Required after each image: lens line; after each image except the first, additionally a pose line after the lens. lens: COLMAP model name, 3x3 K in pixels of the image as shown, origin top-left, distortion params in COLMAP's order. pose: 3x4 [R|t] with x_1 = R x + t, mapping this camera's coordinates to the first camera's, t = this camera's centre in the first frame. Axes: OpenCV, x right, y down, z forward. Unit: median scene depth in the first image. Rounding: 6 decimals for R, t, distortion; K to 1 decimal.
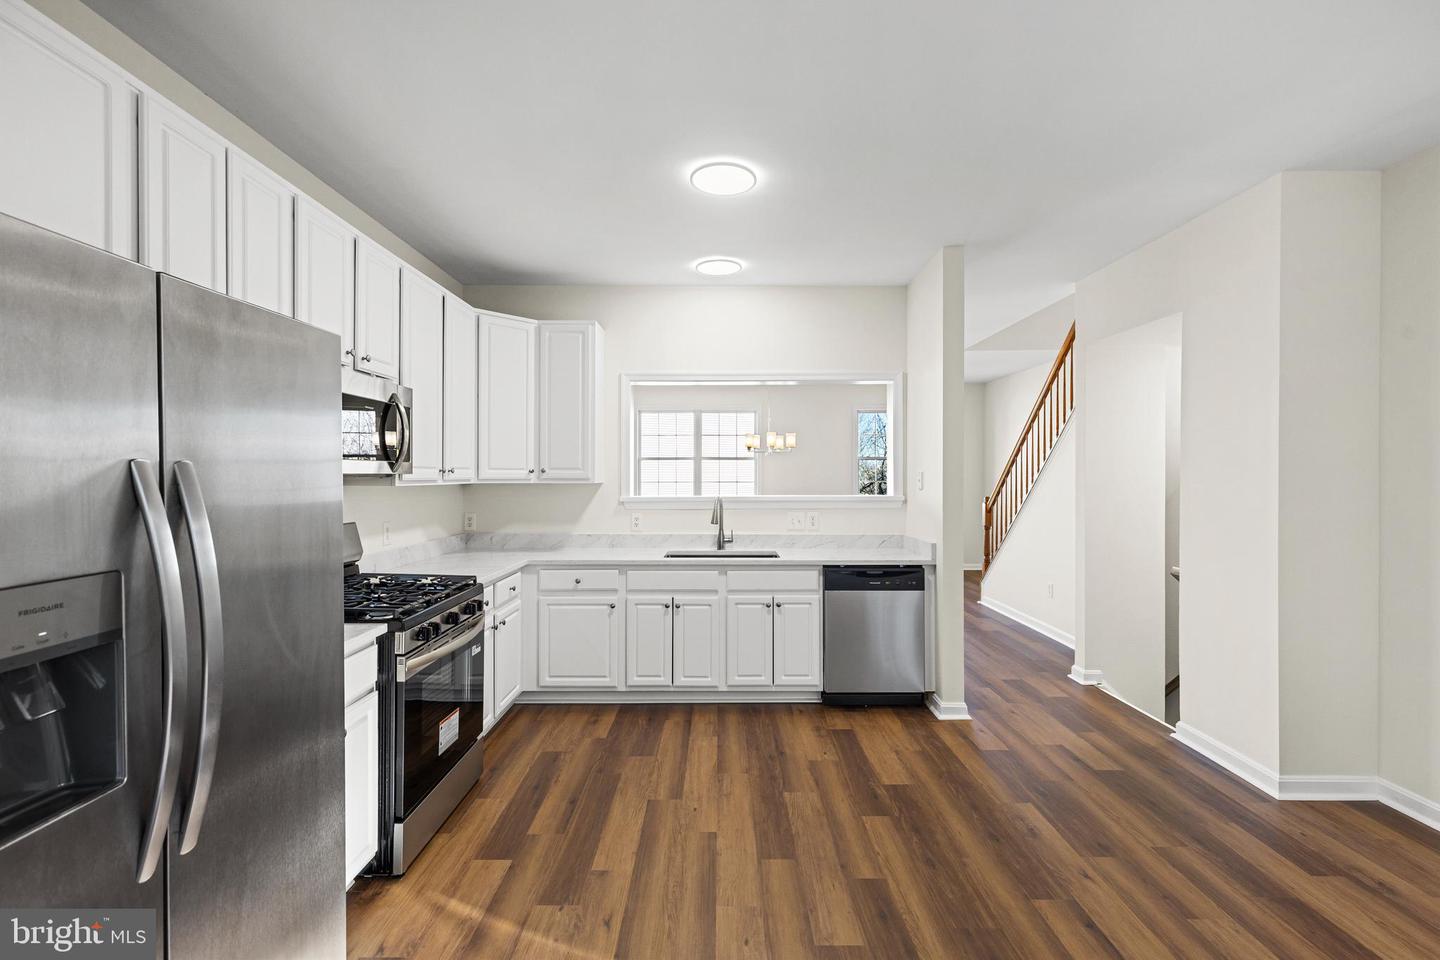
lens RADIAL K [[646.0, 0, 720.0], [0, 646.0, 474.8], [0, 0, 1]] dist [0.002955, -0.000350]
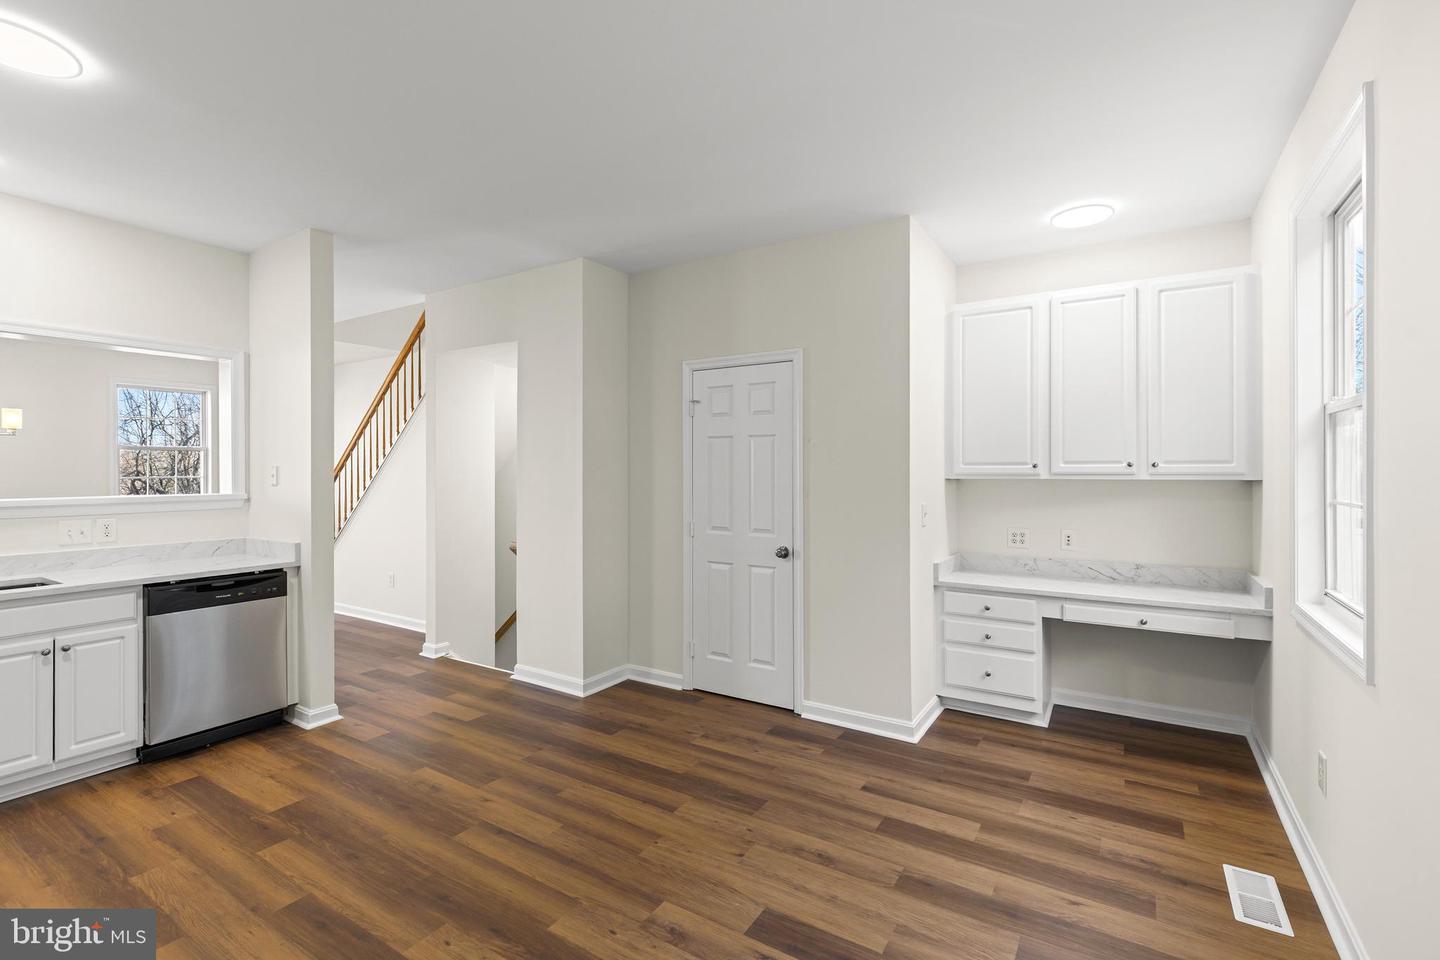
lens RADIAL K [[646.0, 0, 719.9], [0, 646.0, 470.6], [0, 0, 1]] dist [0.002955, -0.000350]
pose [[0.532191, 0.000642, 0.846624, -0.159748], [-0.001391, 0.999999, 0.000116, 0.000274], [-0.846623, -0.001239, 0.532192, -0.012121]]
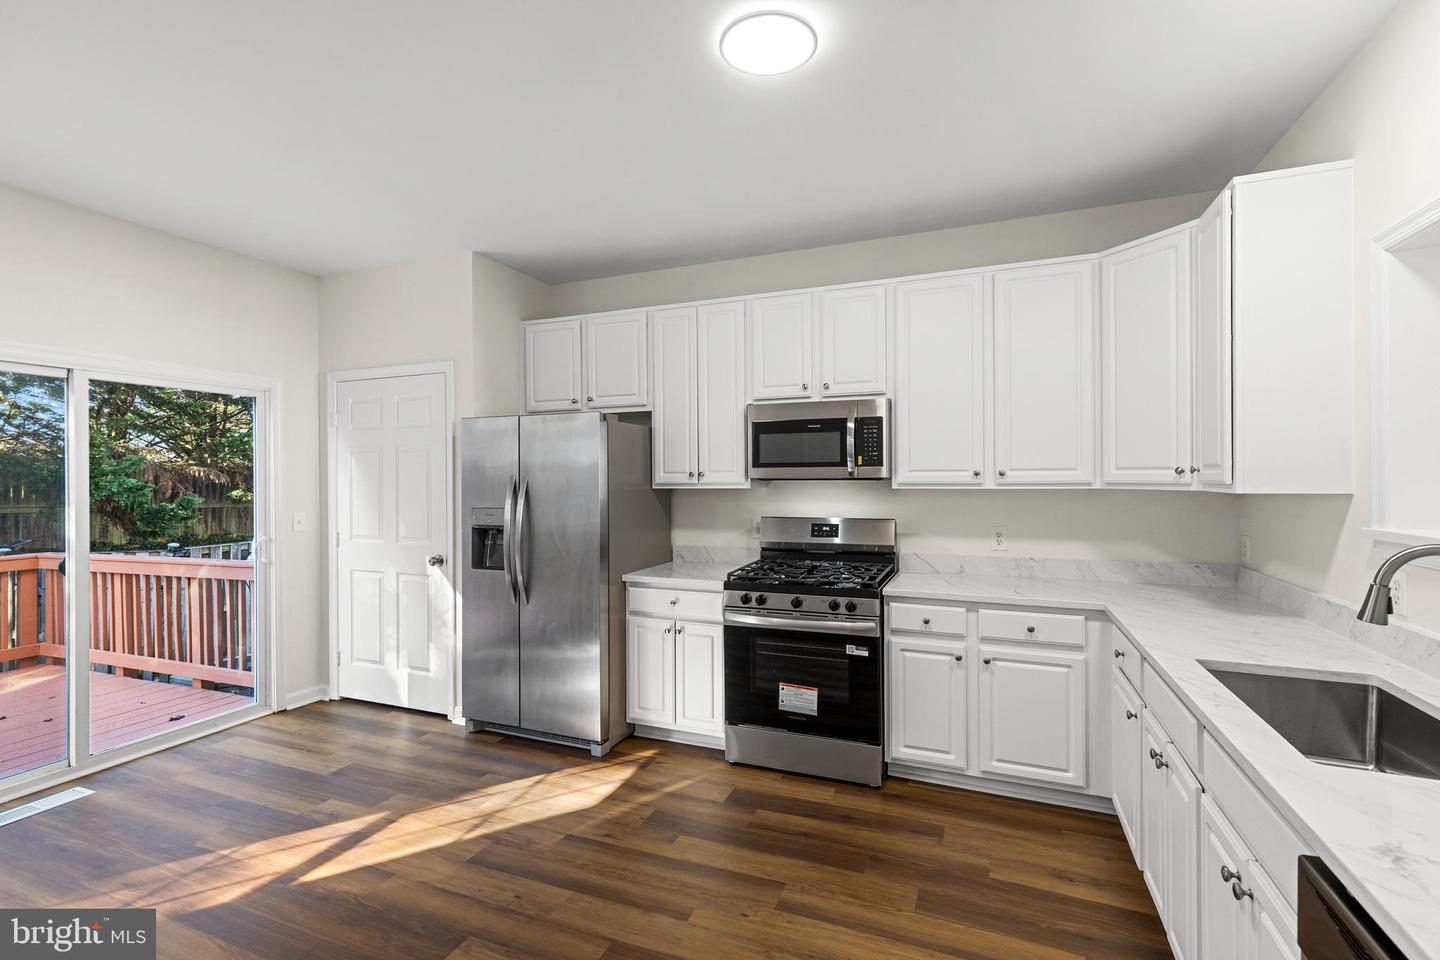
lens RADIAL K [[646.0, 0, 723.5], [0, 646.0, 477.2], [0, 0, 1]] dist [0.002955, -0.000350]
pose [[-0.380756, 0.000269, -0.924676, 0.566632], [0.005076, 0.999985, -0.001799, -0.001247], [0.924662, -0.005379, -0.380752, 1.057610]]
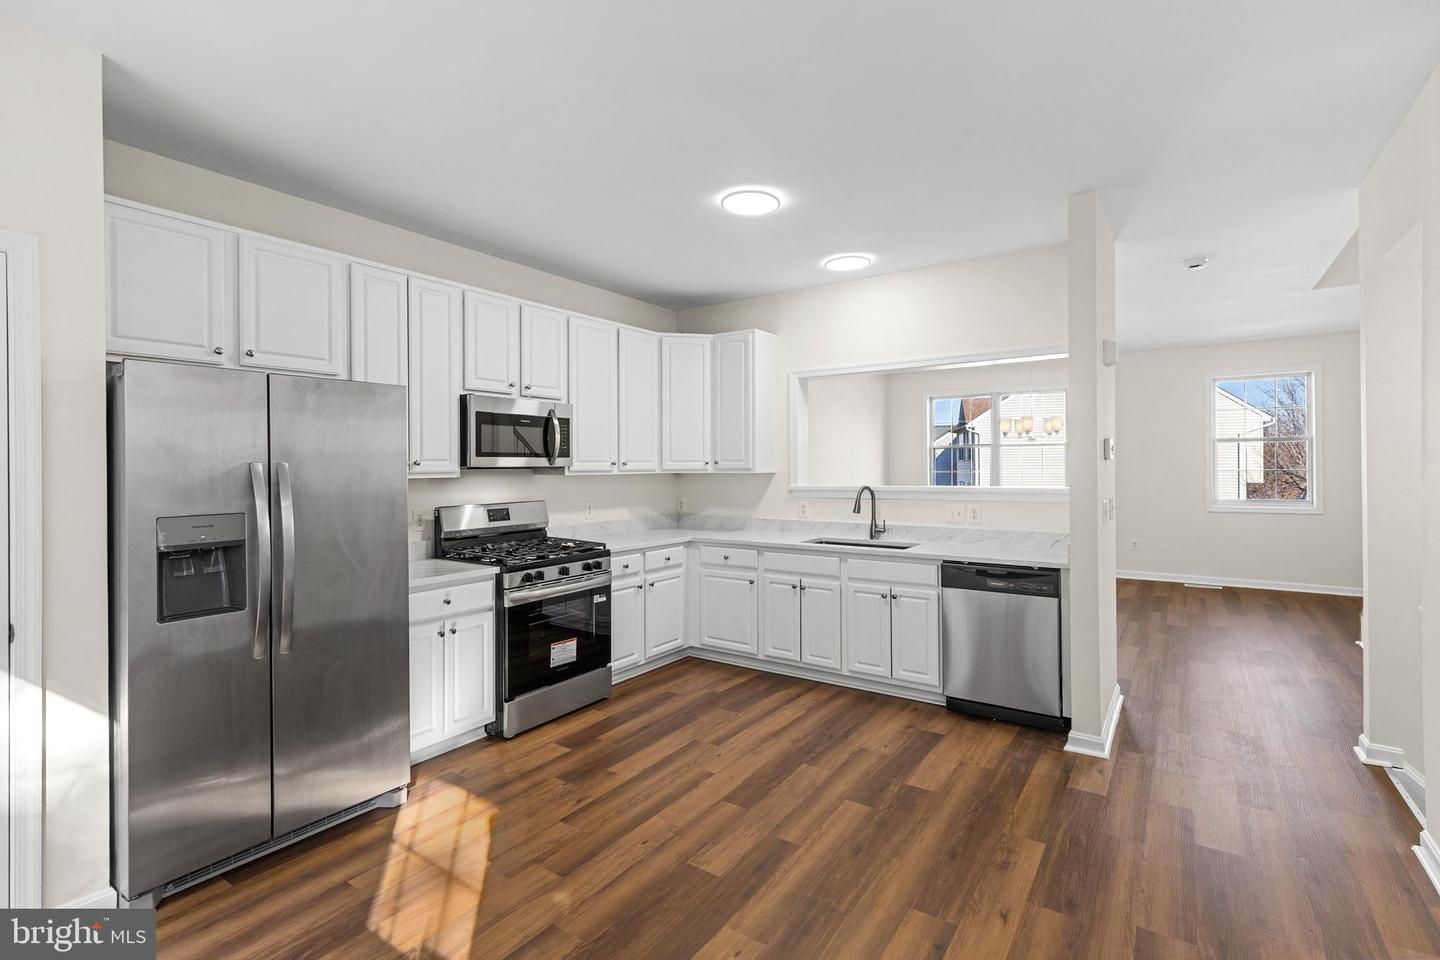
lens RADIAL K [[666.3, 0, 723.8], [0, 666.3, 460.5], [0, 0, 1]] dist [0.007629, -0.002330]
pose [[0.822705, -0.009460, -0.568389, 0.543159], [0.006646, 0.999953, -0.007024, -0.001442], [0.568429, 0.002001, 0.822730, 0.016662]]
